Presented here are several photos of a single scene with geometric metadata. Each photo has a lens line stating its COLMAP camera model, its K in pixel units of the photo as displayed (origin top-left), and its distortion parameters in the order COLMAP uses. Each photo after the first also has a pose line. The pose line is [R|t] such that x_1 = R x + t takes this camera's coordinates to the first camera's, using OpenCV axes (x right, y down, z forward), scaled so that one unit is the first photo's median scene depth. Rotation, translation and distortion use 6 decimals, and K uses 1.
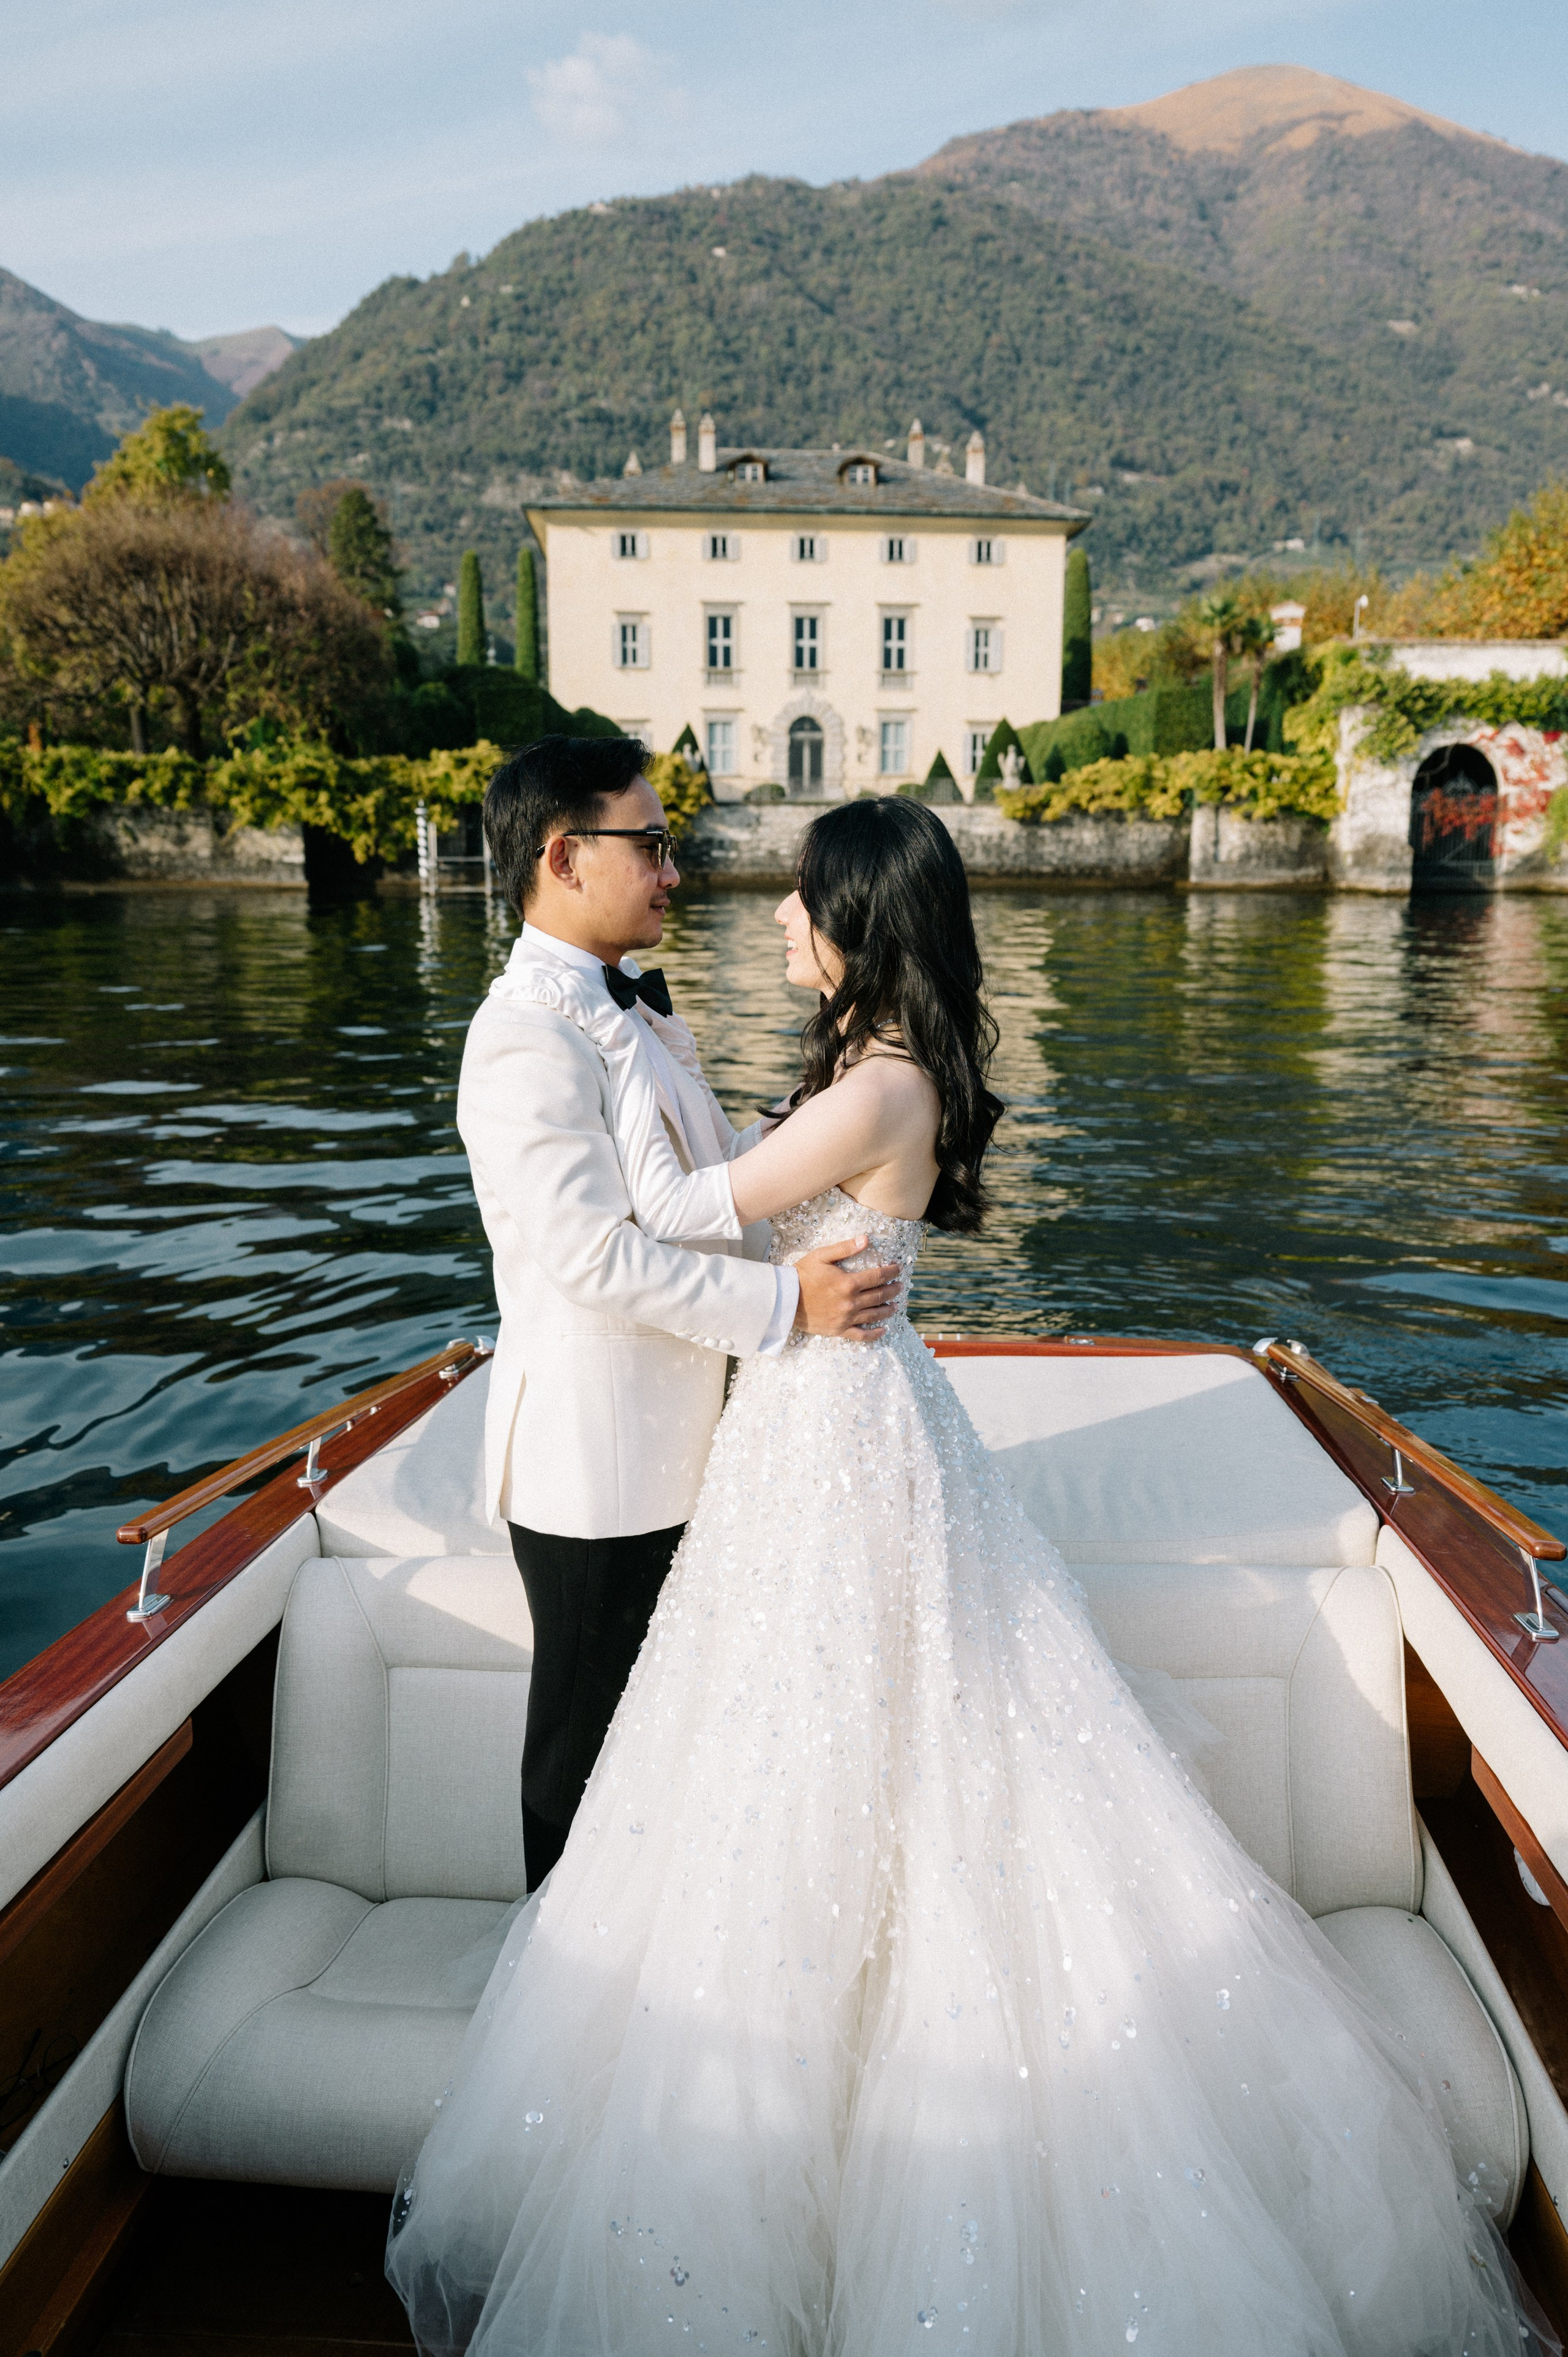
lens RADIAL K [[1680.5, 0, 793.4], [0, 1680.5, 1169.6], [0, 0, 1]] dist [-0.000525, 0.006707]
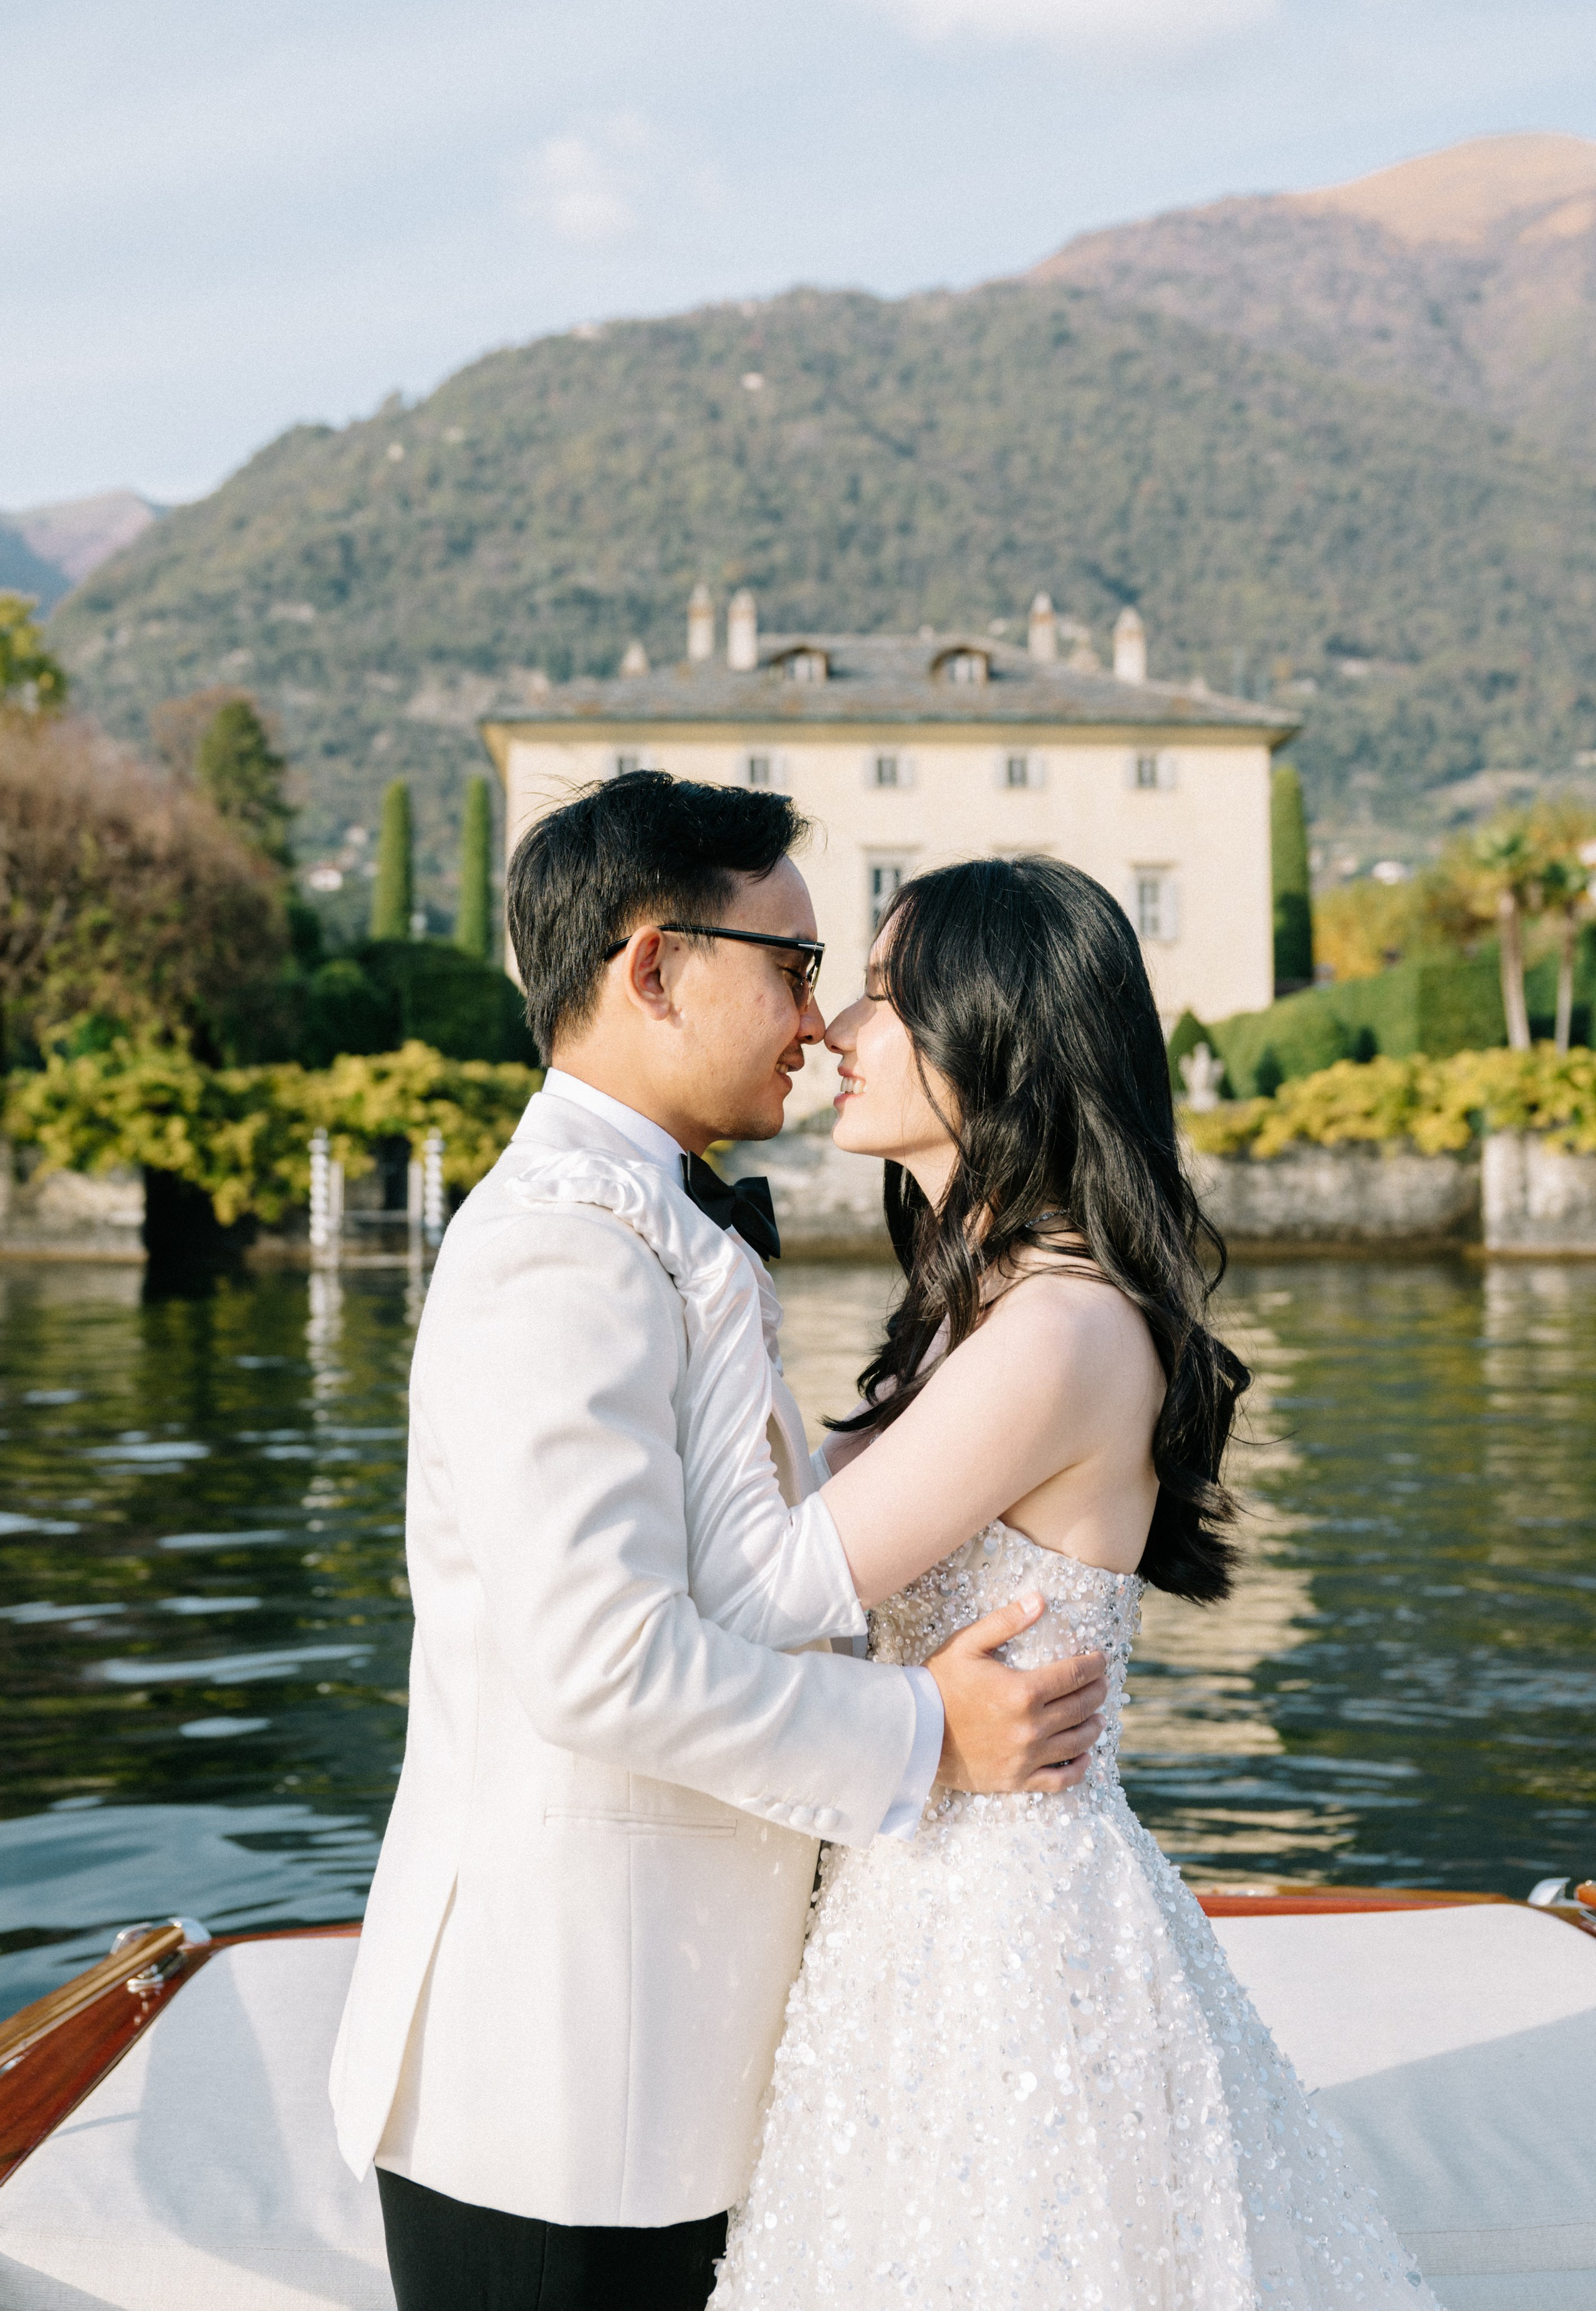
lens RADIAL K [[2623.5, 0, 727.1], [0, 2623.5, 997.8], [0, 0, 1]] dist [-0.004570, 0.031603]
pose [[0.998664, -0.008121, -0.051041, -0.002470], [-0.005709, 0.964200, -0.265115, 0.003119], [0.051367, 0.265052, 0.962865, -0.007767]]
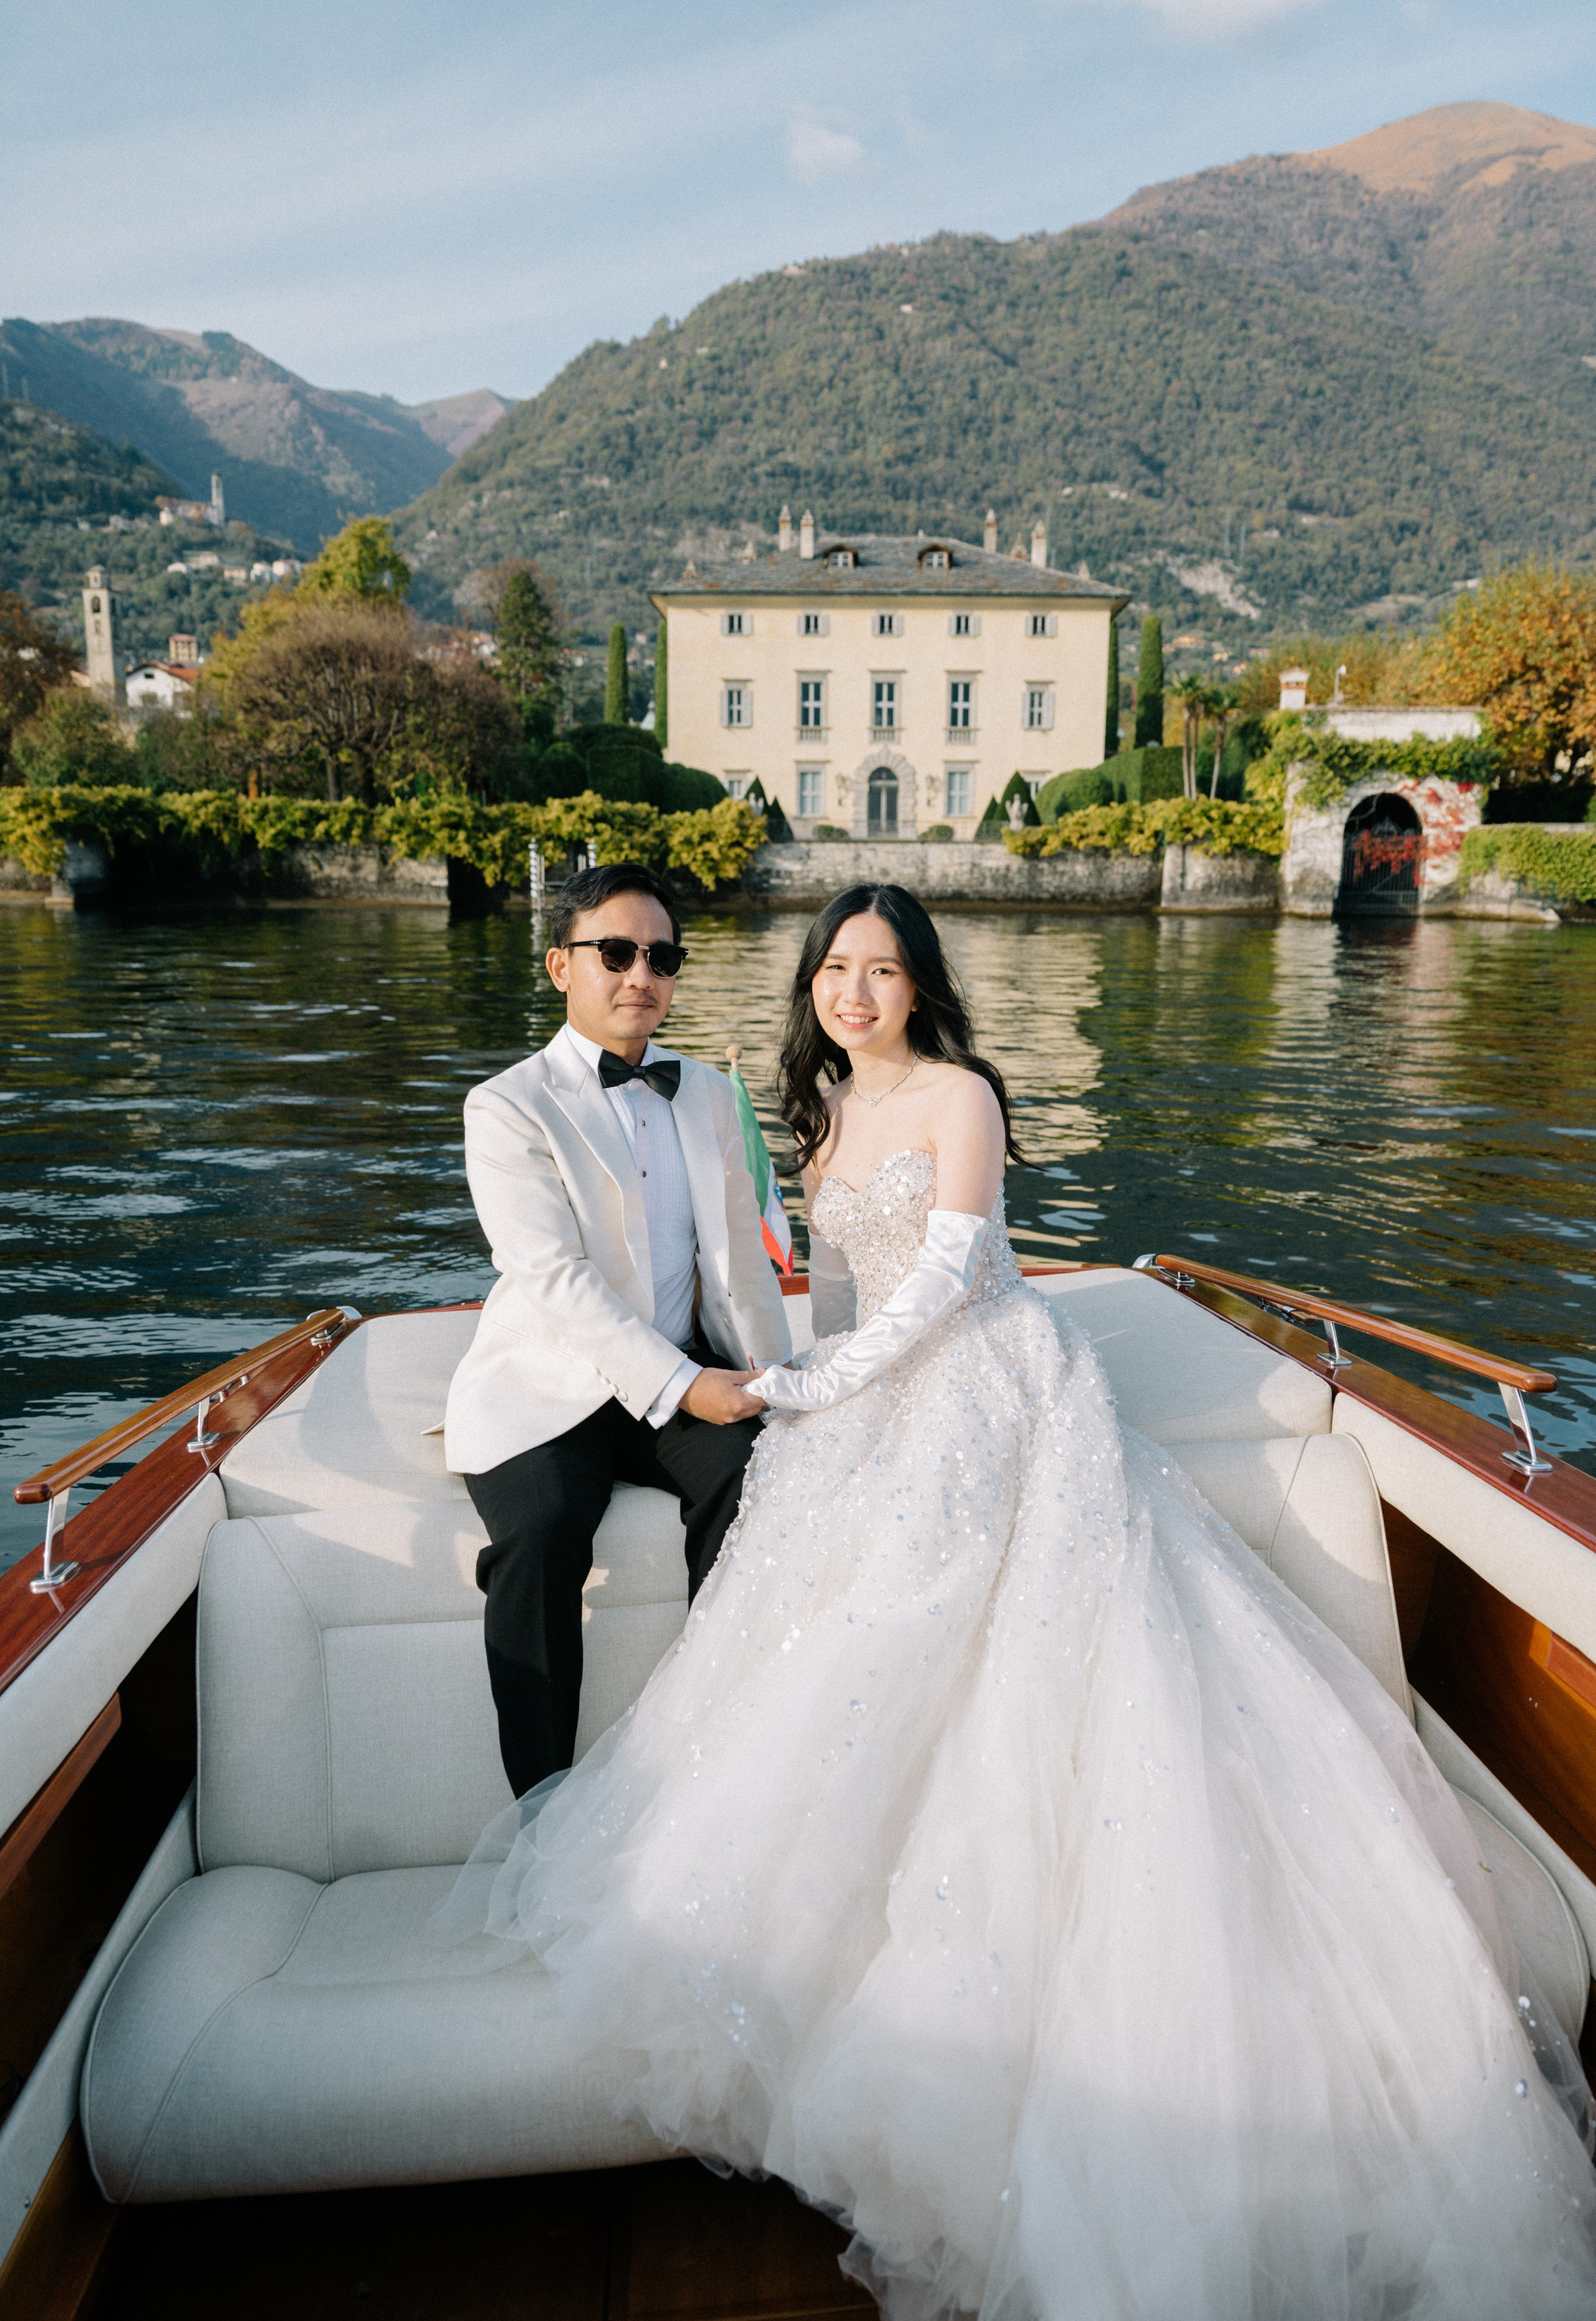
lens RADIAL K [[1634.3, 0, 791.8], [0, 1634.3, 1197.8], [0, 0, 1]] dist [-0.000958, 0.005250]
pose [[0.994274, 0.025459, -0.103781, 0.054100], [-0.025429, 0.999675, 0.001613, 0.023788], [0.103788, 0.001035, 0.994599, -0.109259]]
